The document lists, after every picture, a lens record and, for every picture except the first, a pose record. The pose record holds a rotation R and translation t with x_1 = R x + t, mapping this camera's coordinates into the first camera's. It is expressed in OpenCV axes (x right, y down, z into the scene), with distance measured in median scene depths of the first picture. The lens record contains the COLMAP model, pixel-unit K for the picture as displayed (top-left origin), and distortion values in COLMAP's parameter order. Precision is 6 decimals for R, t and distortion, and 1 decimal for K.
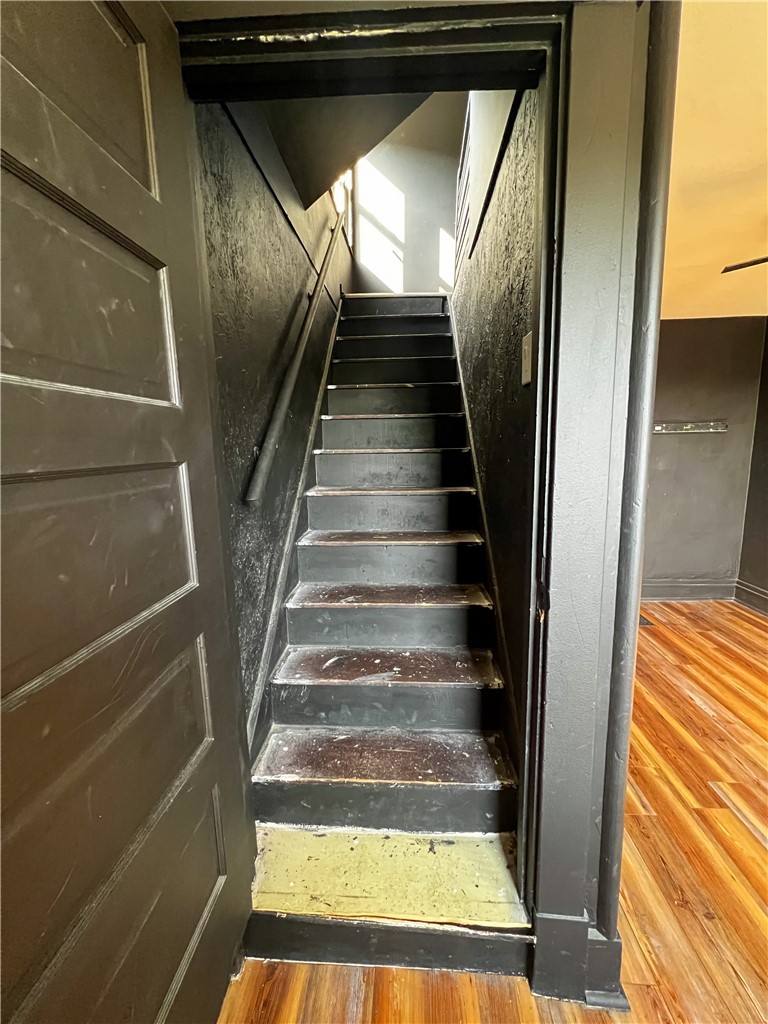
lens RADIAL K [[414.3, 0, 386.7], [0, 414.3, 509.7], [0, 0, 1]] dist [0.001549, -0.000276]
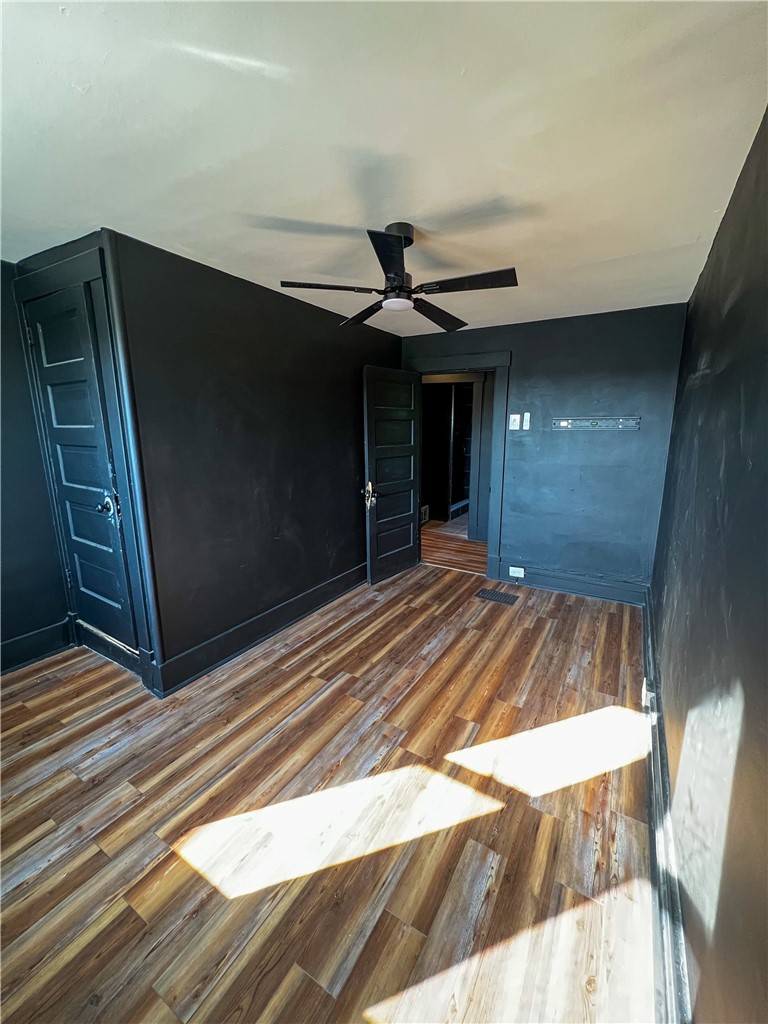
lens RADIAL K [[412.6, 0, 381.8], [0, 412.6, 515.8], [0, 0, 1]] dist [-0.004372, 0.001011]
pose [[0.883937, 0.111450, -0.454130, 0.979367], [-0.082810, 0.993141, 0.082545, -0.023478], [0.460215, -0.035358, 0.887103, -0.151621]]
